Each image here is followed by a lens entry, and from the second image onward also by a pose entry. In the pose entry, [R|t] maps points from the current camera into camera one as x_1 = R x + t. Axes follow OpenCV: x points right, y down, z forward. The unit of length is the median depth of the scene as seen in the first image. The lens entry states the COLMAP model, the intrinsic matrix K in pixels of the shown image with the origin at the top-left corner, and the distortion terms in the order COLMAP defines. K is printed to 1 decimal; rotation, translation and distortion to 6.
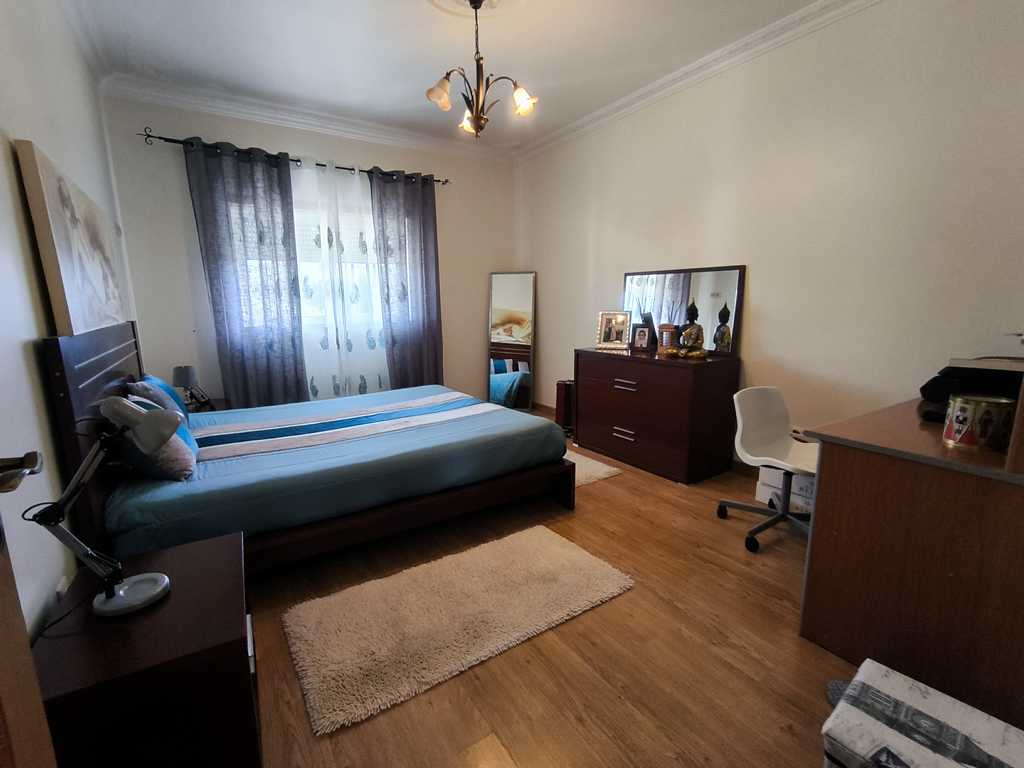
lens RADIAL K [[472.7, 0, 512.0], [0, 472.7, 384.0], [0, 0, 1]] dist [-0.001050, -0.000036]
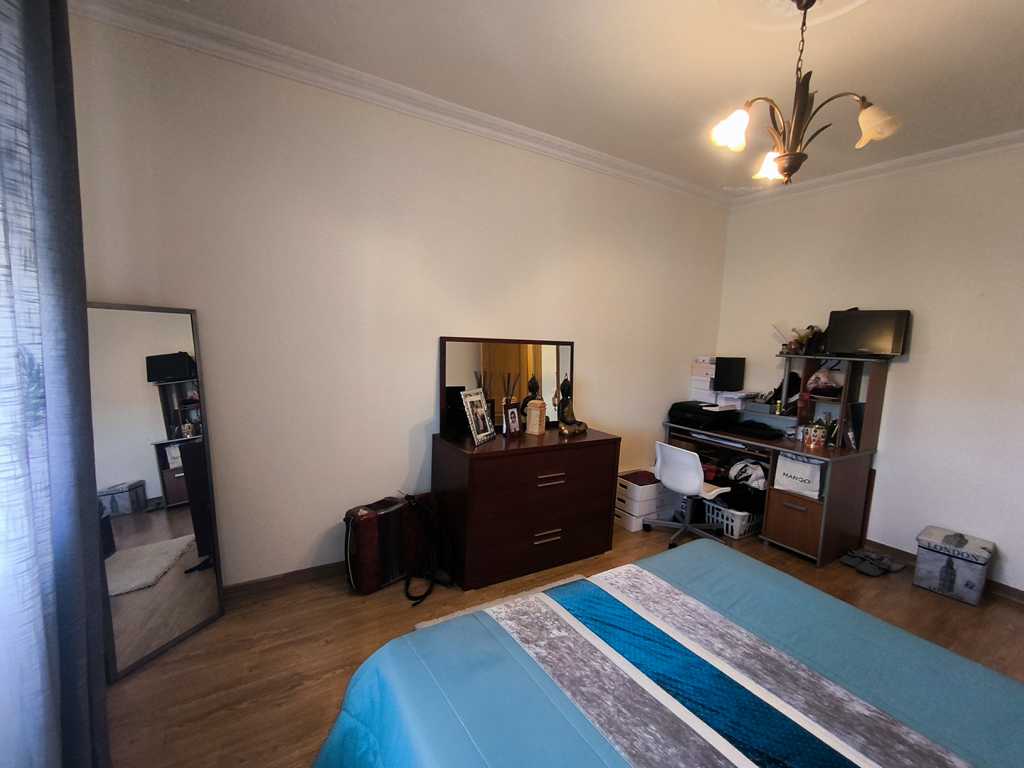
lens RADIAL K [[472.4, 0, 512.0], [0, 472.4, 384.0], [0, 0, 1]] dist [0.000225, 0.000054]
pose [[0.018618, -0.105180, 0.994279, -0.612329], [0.133153, 0.985854, 0.101795, -0.274132], [-0.990921, 0.130496, 0.032360, 1.074383]]
